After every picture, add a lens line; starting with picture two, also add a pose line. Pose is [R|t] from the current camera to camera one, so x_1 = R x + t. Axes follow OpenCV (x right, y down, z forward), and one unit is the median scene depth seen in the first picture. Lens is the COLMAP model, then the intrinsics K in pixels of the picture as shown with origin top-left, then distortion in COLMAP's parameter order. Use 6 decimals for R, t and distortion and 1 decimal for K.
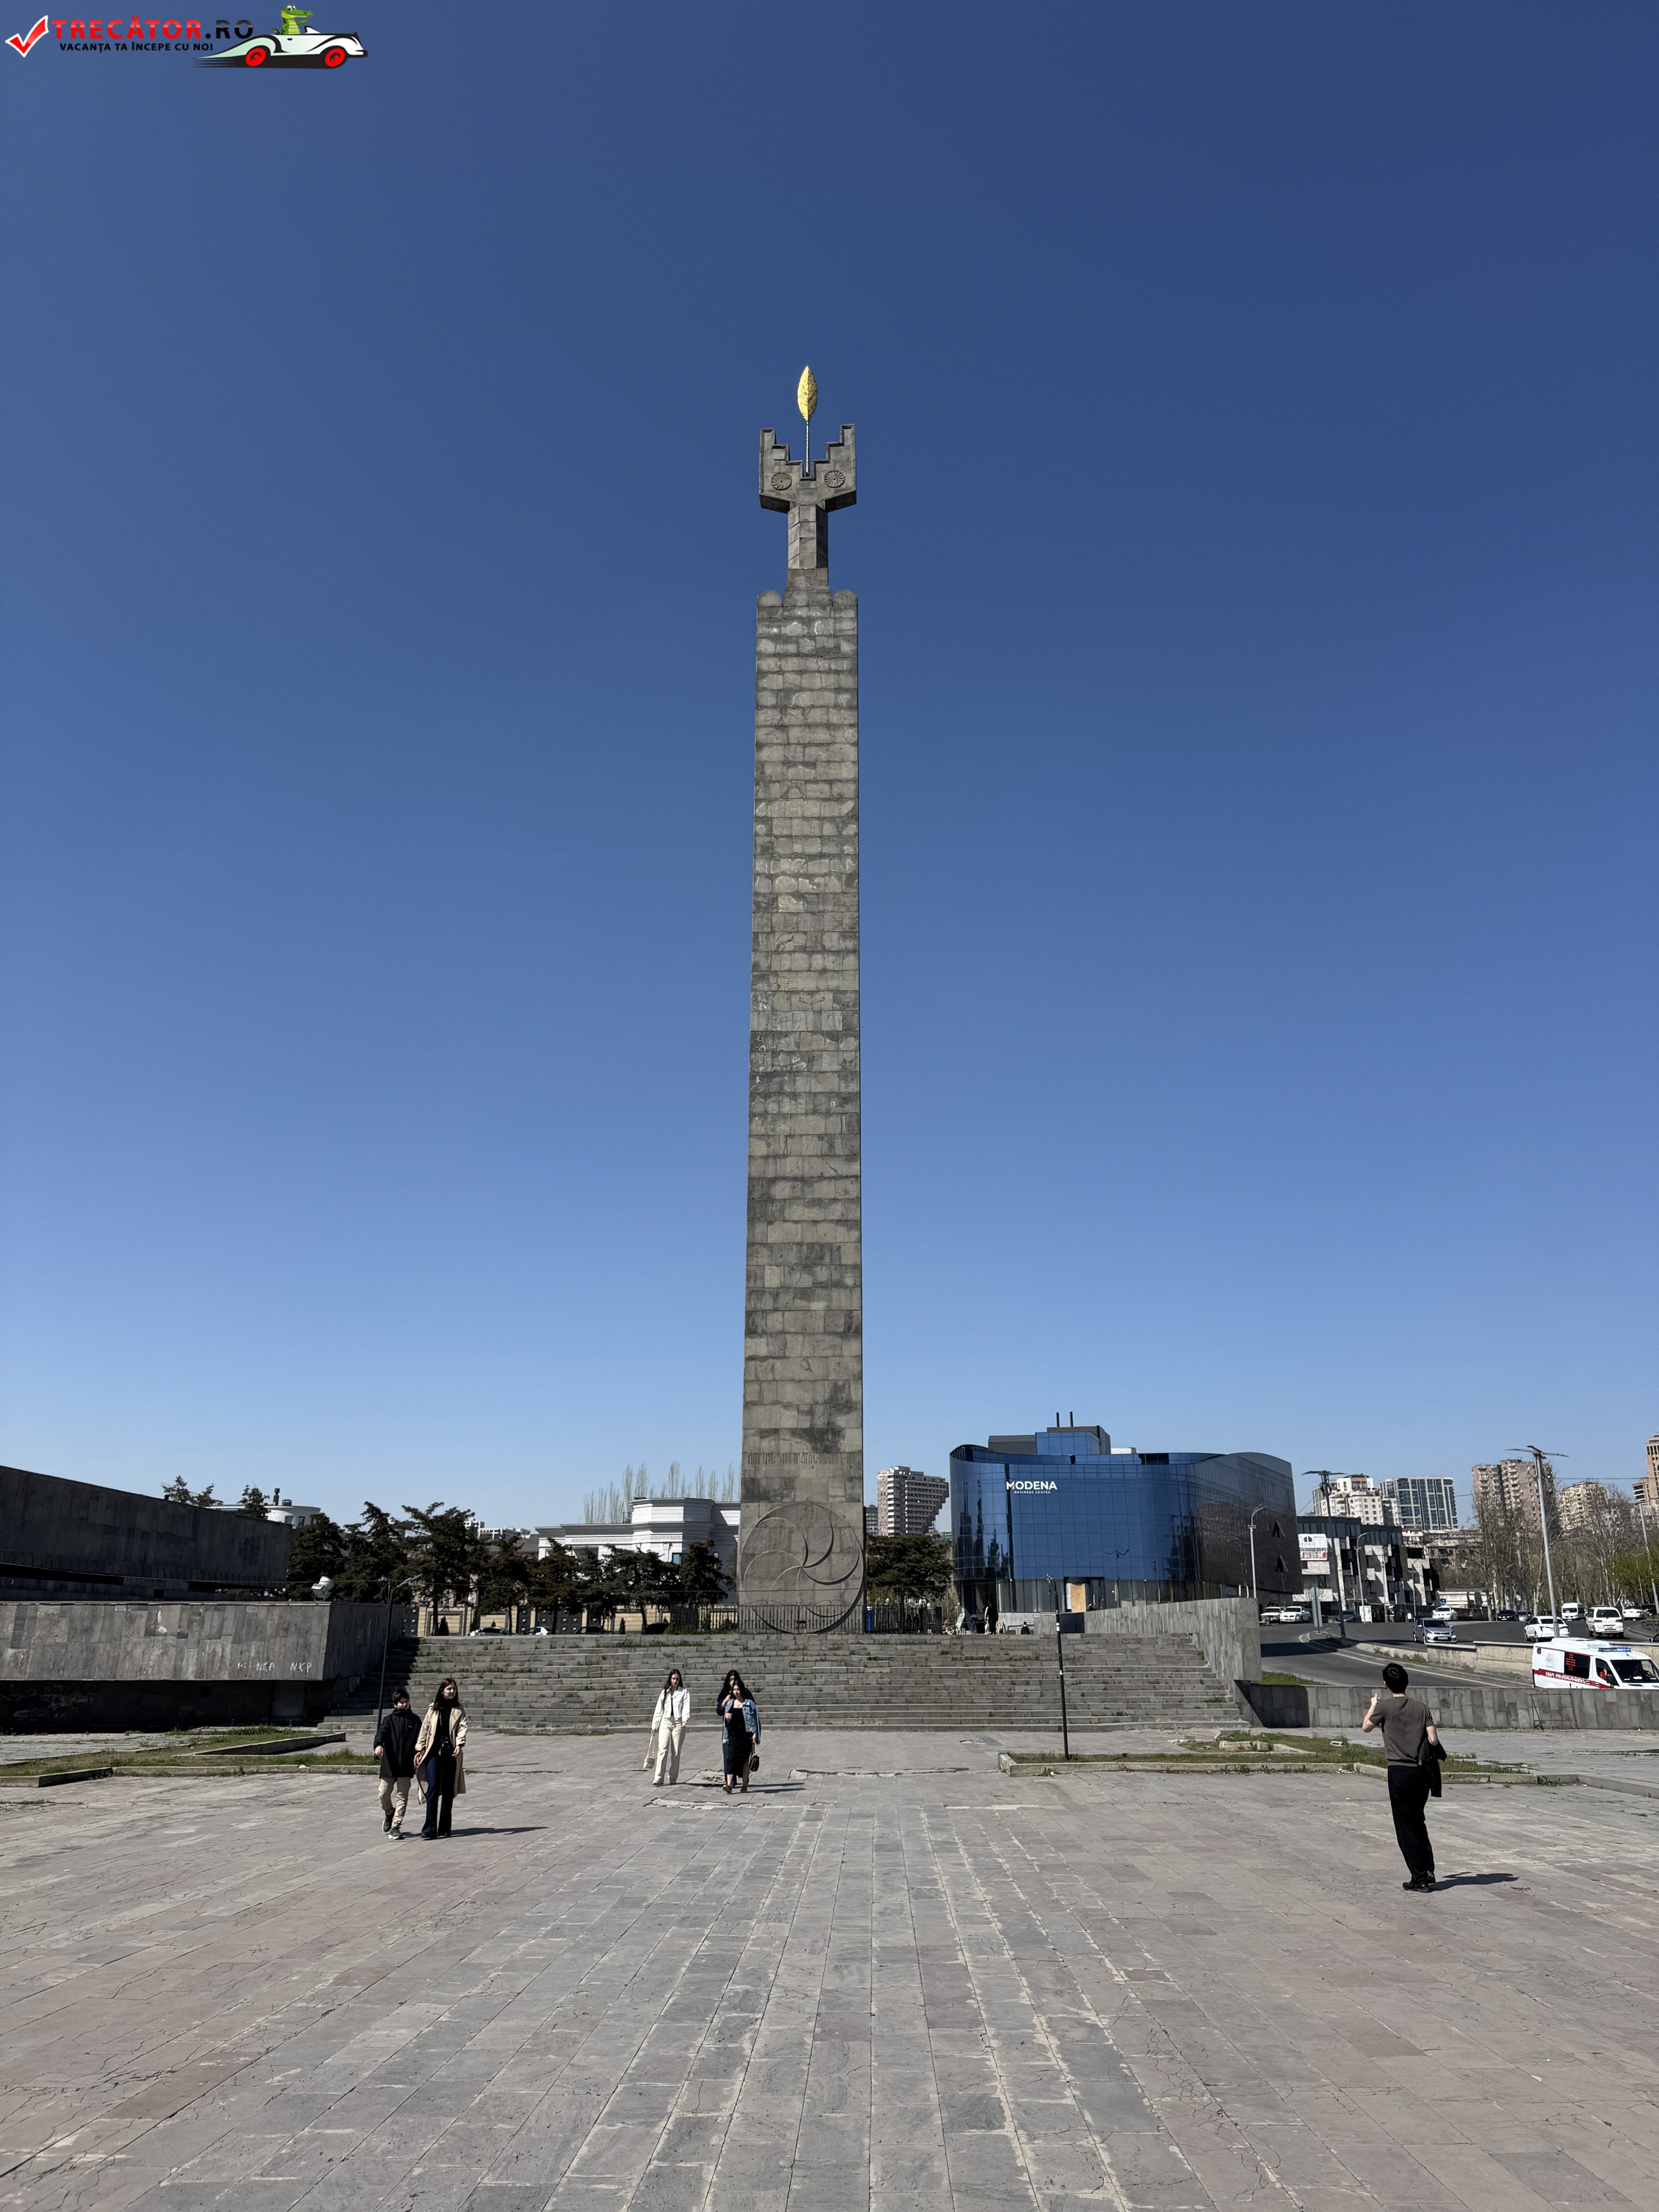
lens RADIAL K [[1548.0, 0, 834.6], [0, 1548.0, 1111.8], [0, 0, 1]] dist [0.092564, -0.133512]
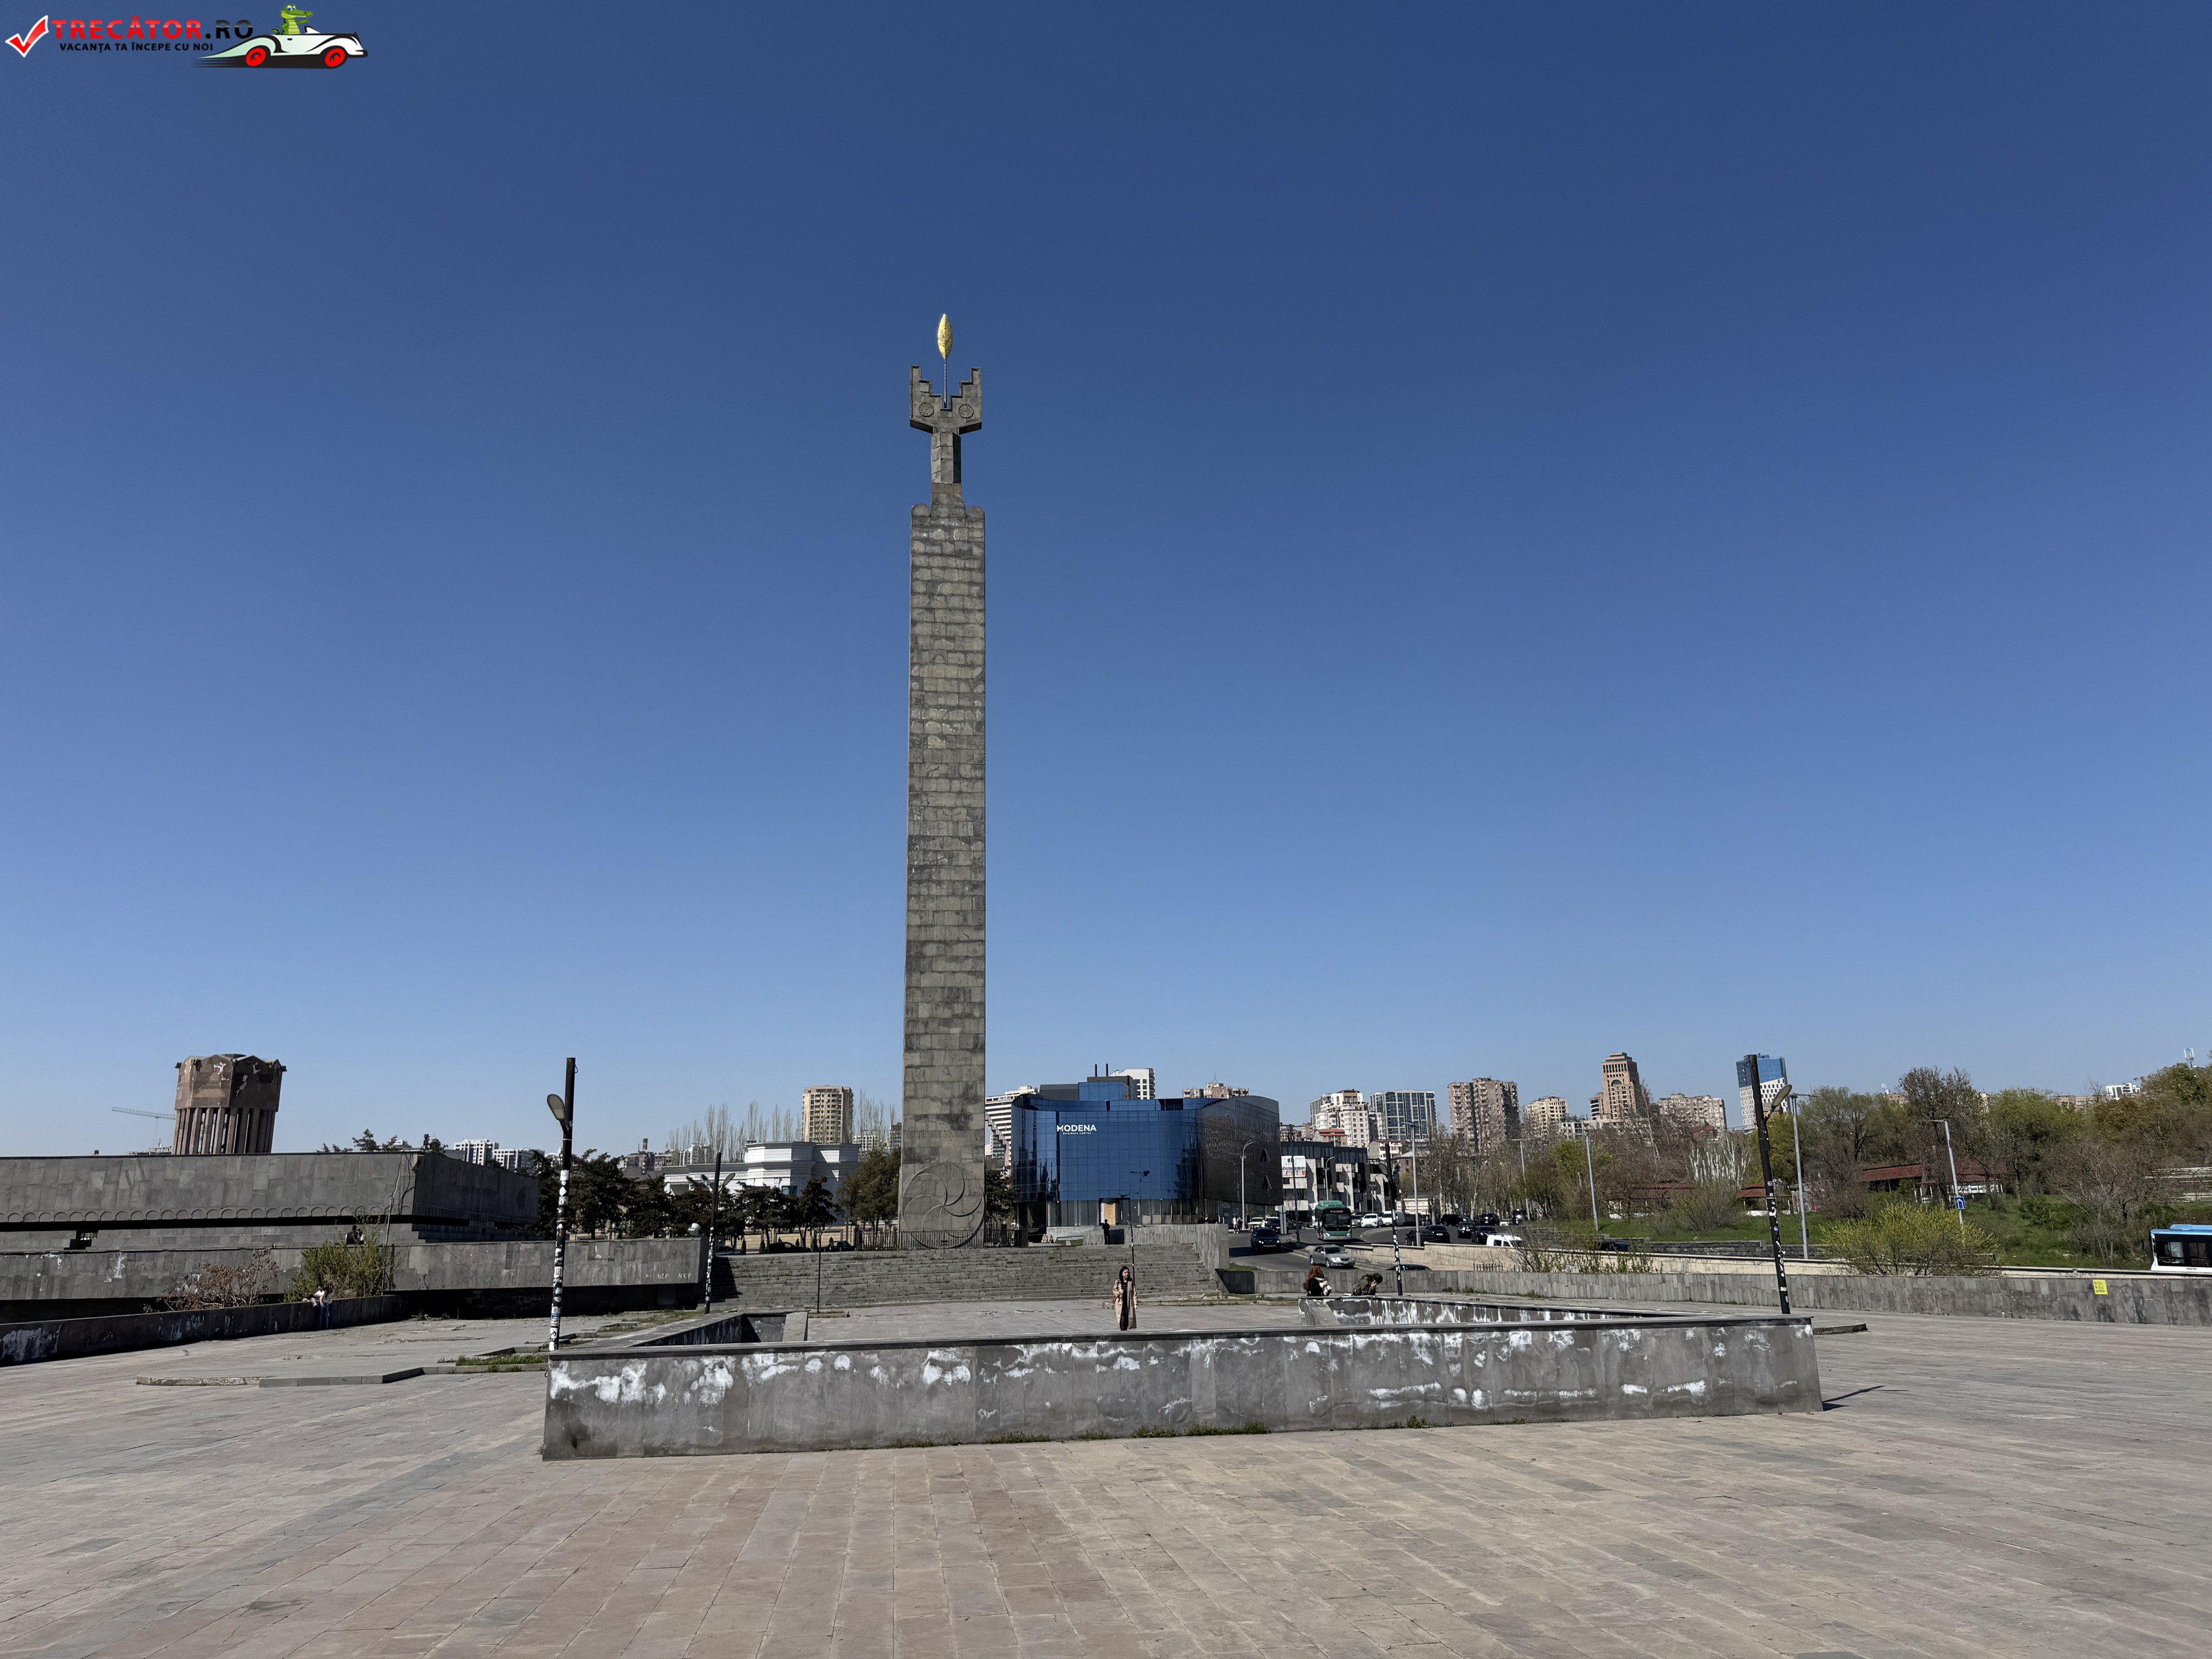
lens RADIAL K [[1548.0, 0, 1108.8], [0, 1548.0, 825.7], [0, 0, 1]] dist [0.092564, -0.133512]
pose [[0.987244, 0.021695, 0.157727, -0.096738], [-0.031316, 0.997780, 0.058771, -0.149789], [-0.156102, -0.062961, 0.985732, -0.432341]]
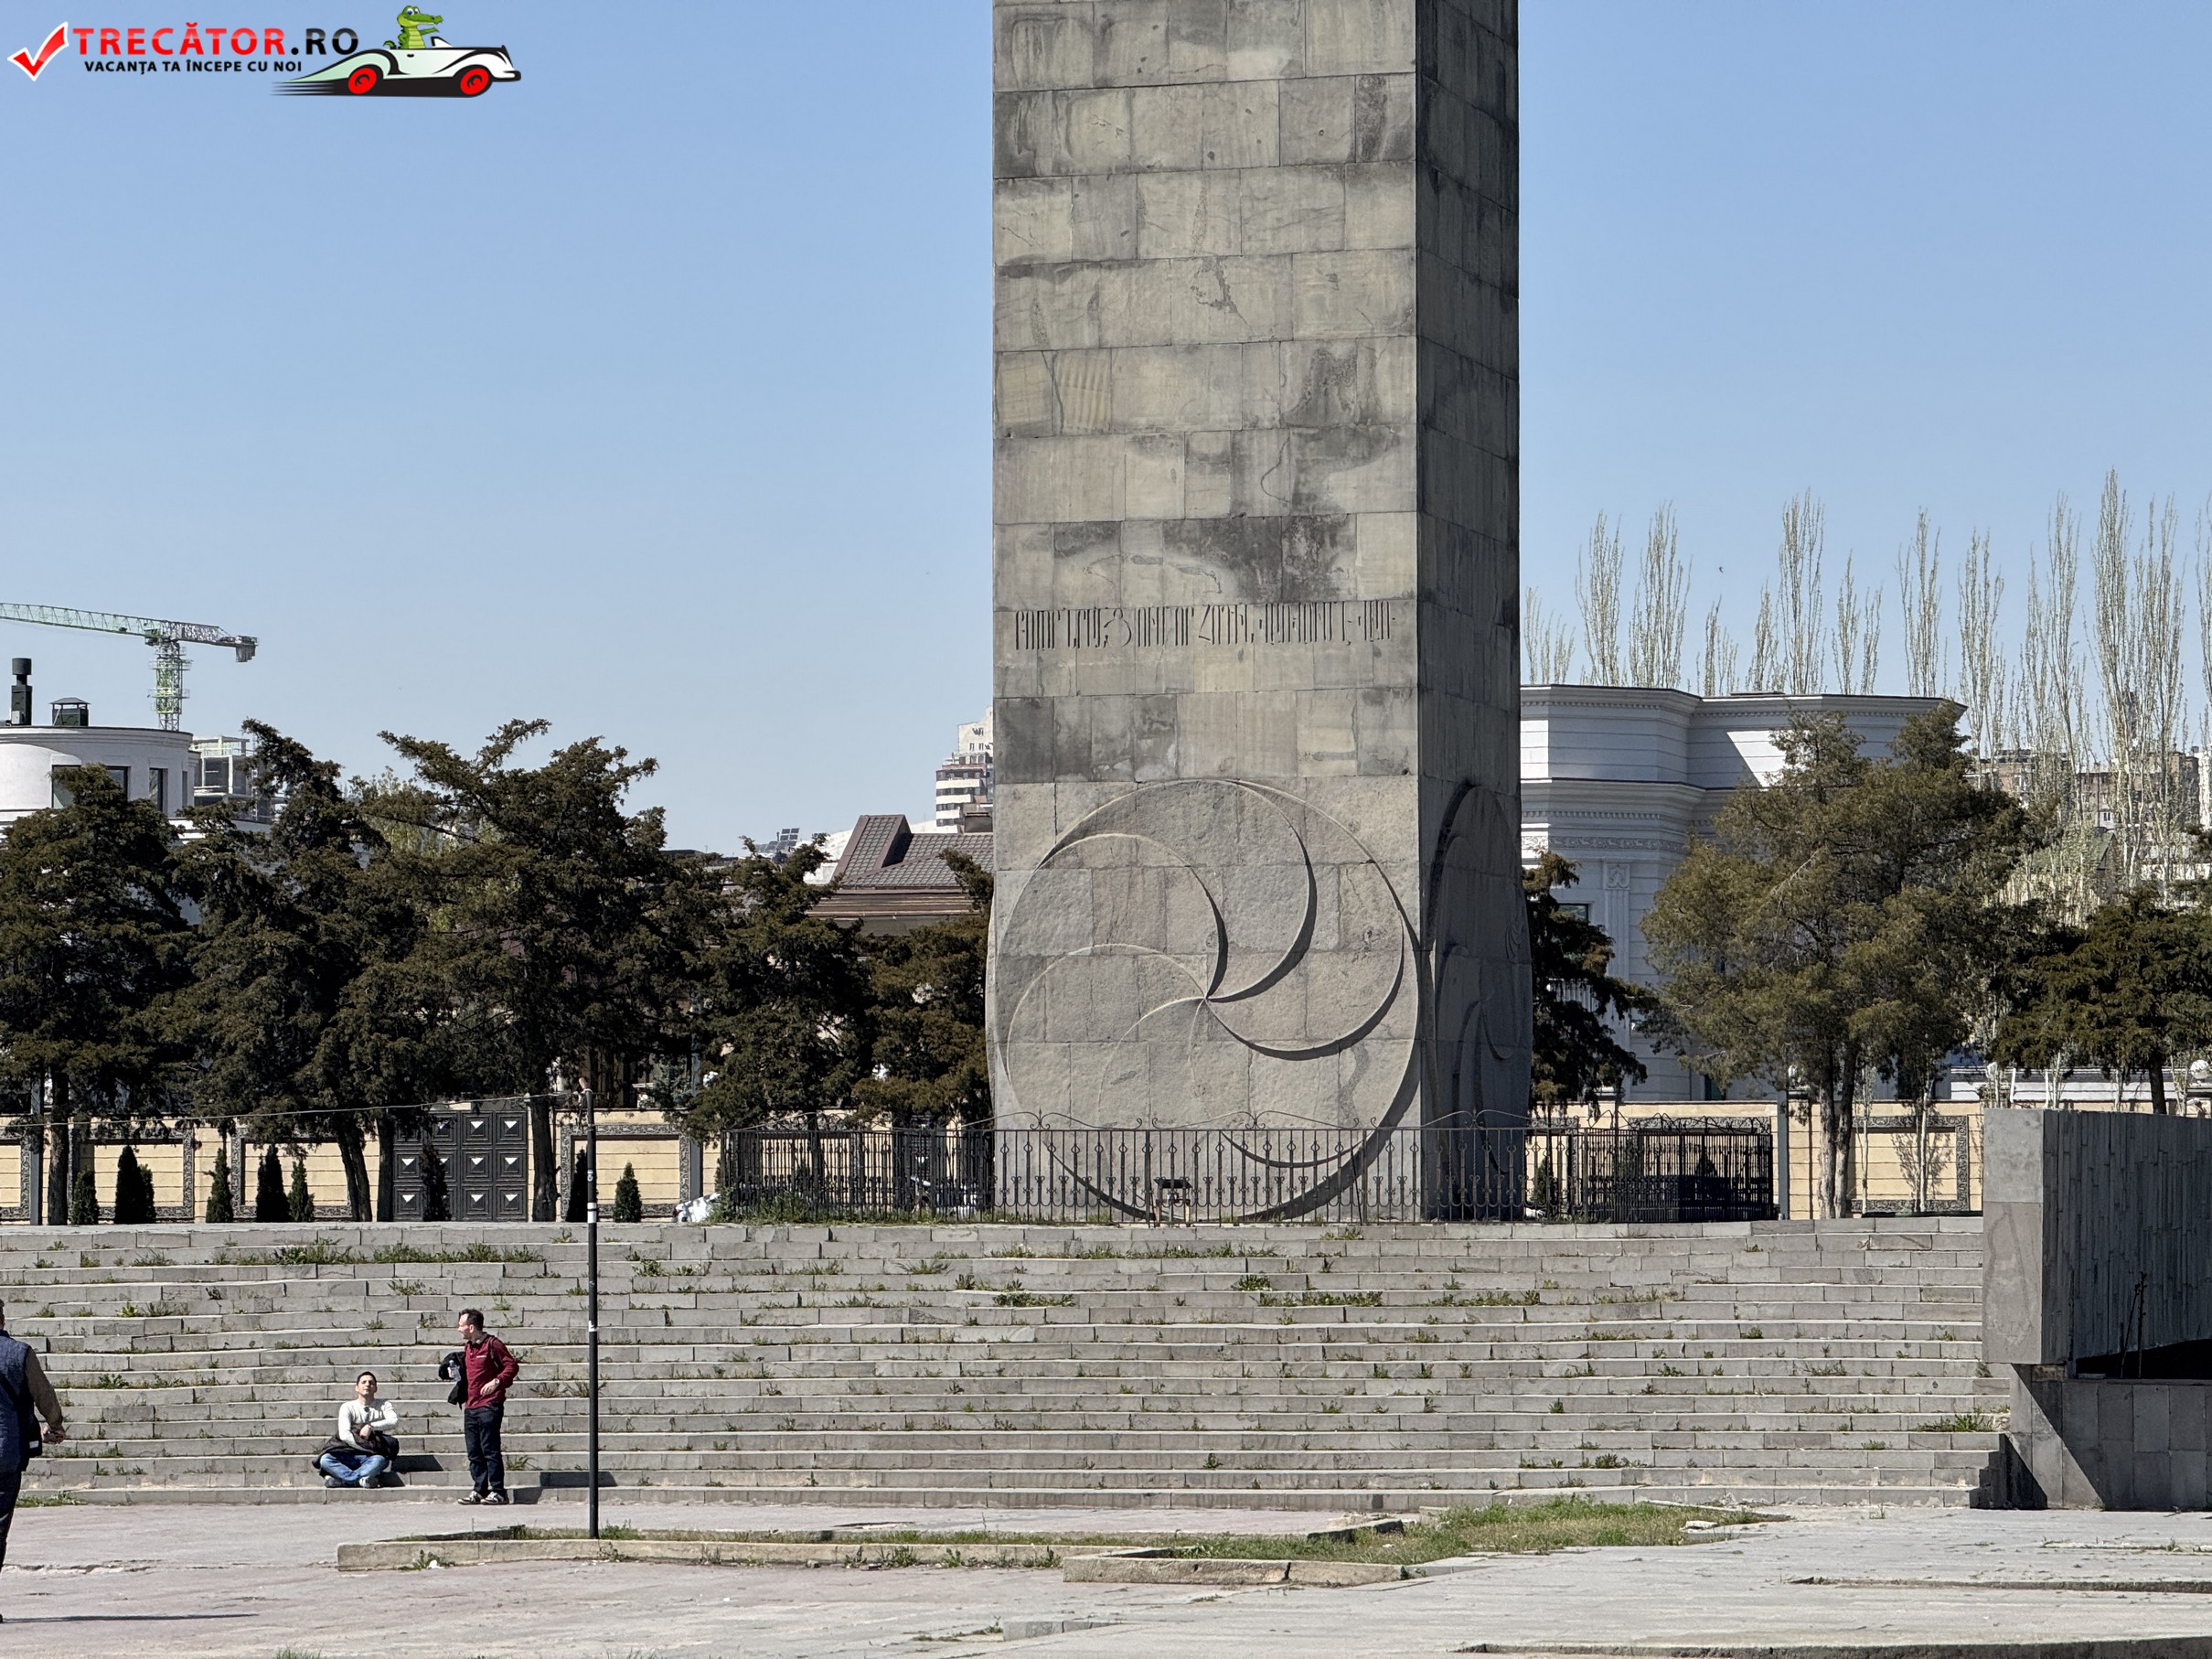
lens RADIAL K [[7792.2, 0, 1083.1], [0, 7792.2, 825.1], [0, 0, 1]] dist [0.250050, 0.000000]
pose [[0.963998, -0.013766, -0.265554, 0.293748], [0.084989, 0.962228, 0.258641, -0.091201], [0.251963, -0.271898, 0.928755, -0.264336]]
